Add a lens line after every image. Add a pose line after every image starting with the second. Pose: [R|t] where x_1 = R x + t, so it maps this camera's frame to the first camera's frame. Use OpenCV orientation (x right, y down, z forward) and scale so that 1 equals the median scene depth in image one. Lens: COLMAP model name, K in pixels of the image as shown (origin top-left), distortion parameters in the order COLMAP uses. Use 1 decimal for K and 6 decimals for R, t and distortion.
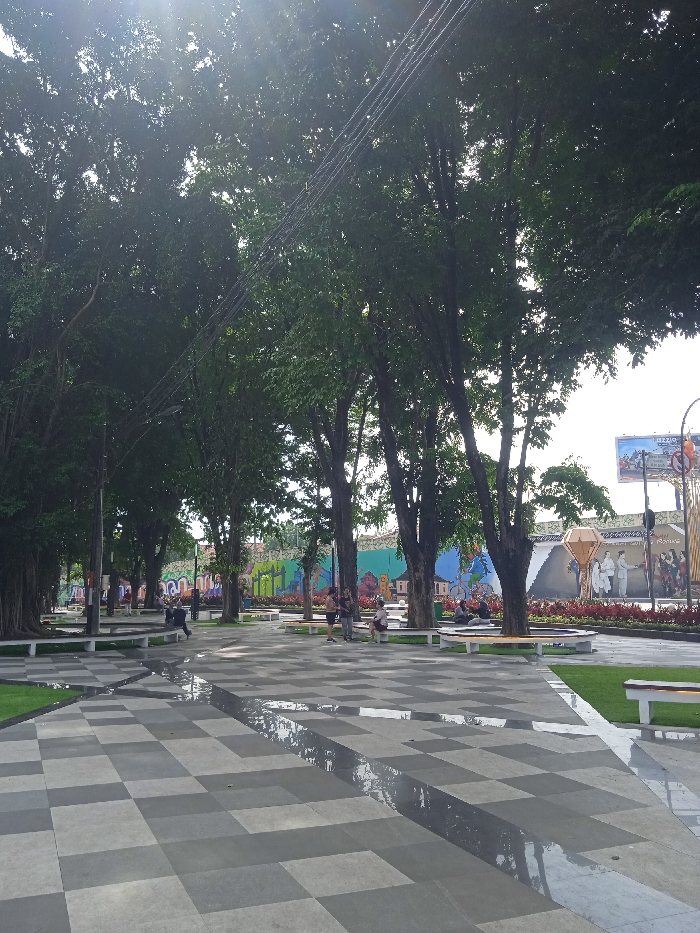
lens RADIAL K [[759.1, 0, 354.7], [0, 759.1, 465.3], [0, 0, 1]] dist [0.003038, -0.004942]
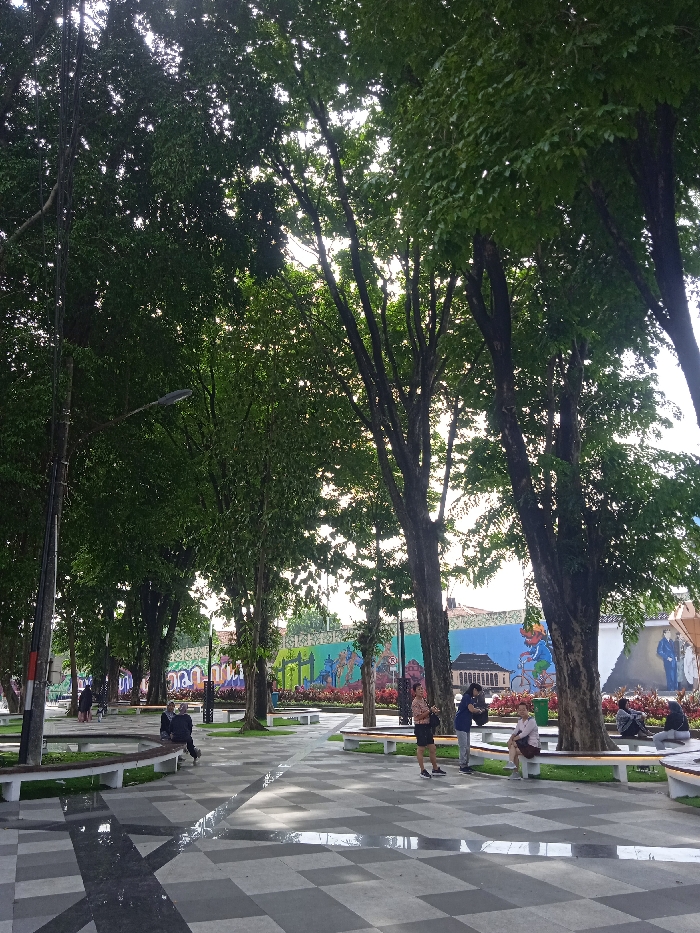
lens RADIAL K [[759.1, 0, 343.7], [0, 759.1, 466.0], [0, 0, 1]] dist [0.003038, -0.004942]
pose [[0.999308, -0.011388, -0.035410, -0.047998], [0.007318, 0.993565, -0.113030, 0.037739], [0.036470, 0.112693, 0.992960, 0.236455]]
